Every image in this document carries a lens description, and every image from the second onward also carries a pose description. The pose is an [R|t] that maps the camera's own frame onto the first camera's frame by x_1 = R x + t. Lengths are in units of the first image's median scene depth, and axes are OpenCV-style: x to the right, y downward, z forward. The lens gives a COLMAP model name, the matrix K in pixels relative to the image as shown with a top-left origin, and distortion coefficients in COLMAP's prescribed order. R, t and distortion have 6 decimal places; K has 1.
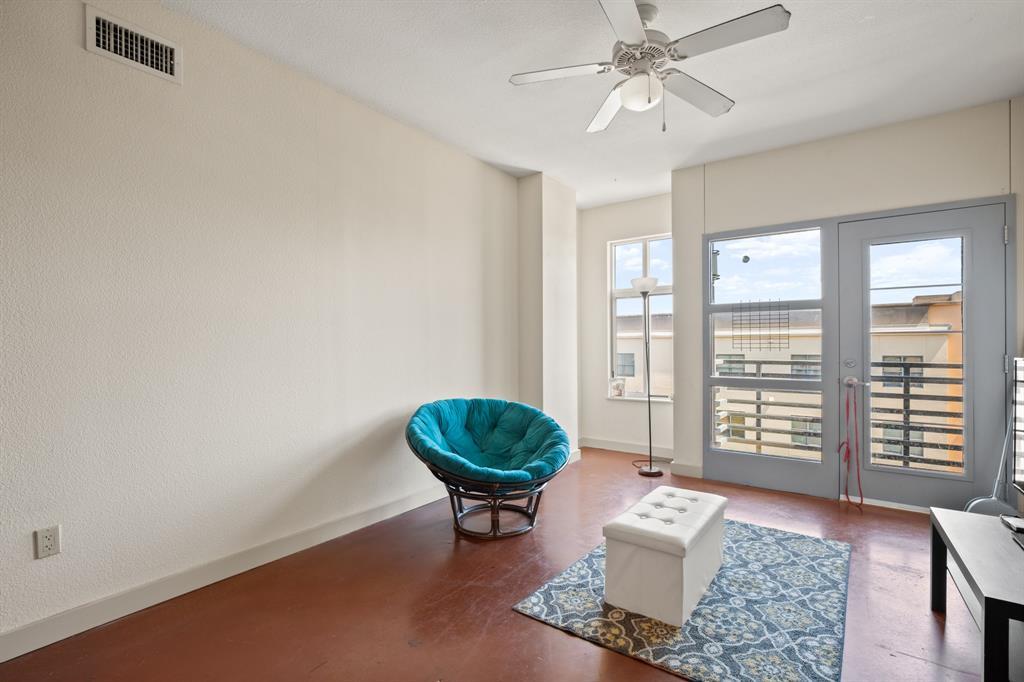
lens RADIAL K [[468.5, 0, 527.2], [0, 468.5, 344.7], [0, 0, 1]] dist [-0.003324, -0.000479]
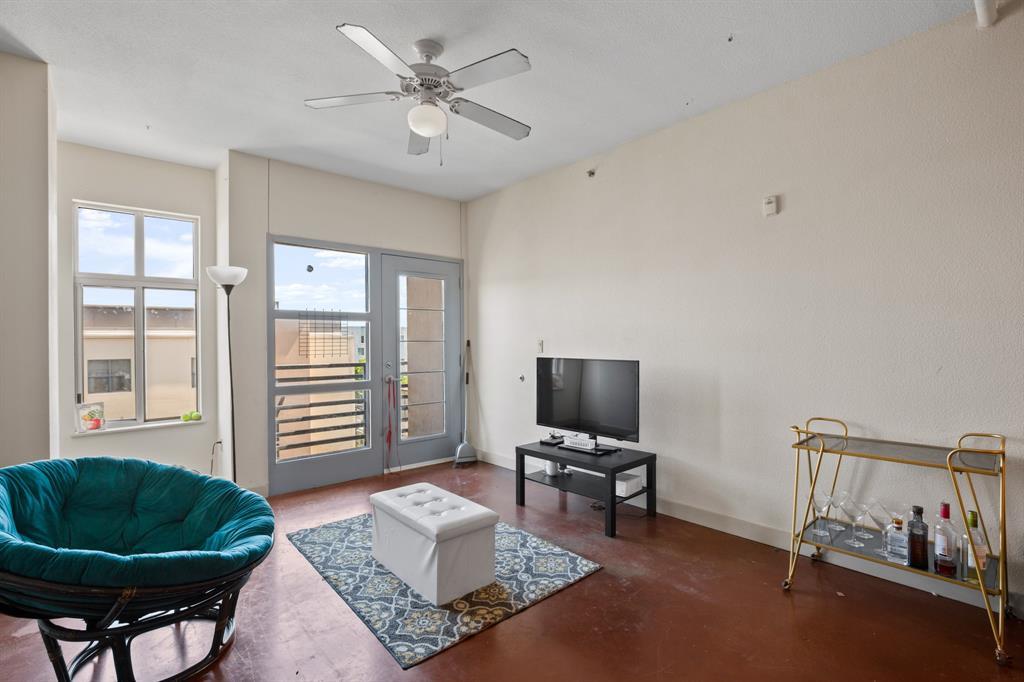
lens RADIAL K [[472.6, 0, 513.7], [0, 472.6, 344.2], [0, 0, 1]] dist [-0.003850, -0.000357]
pose [[0.239121, -0.003440, 0.970984, -0.558516], [0.006623, 0.999976, 0.001912, -0.020119], [-0.970967, 0.005973, 0.239138, 0.407497]]
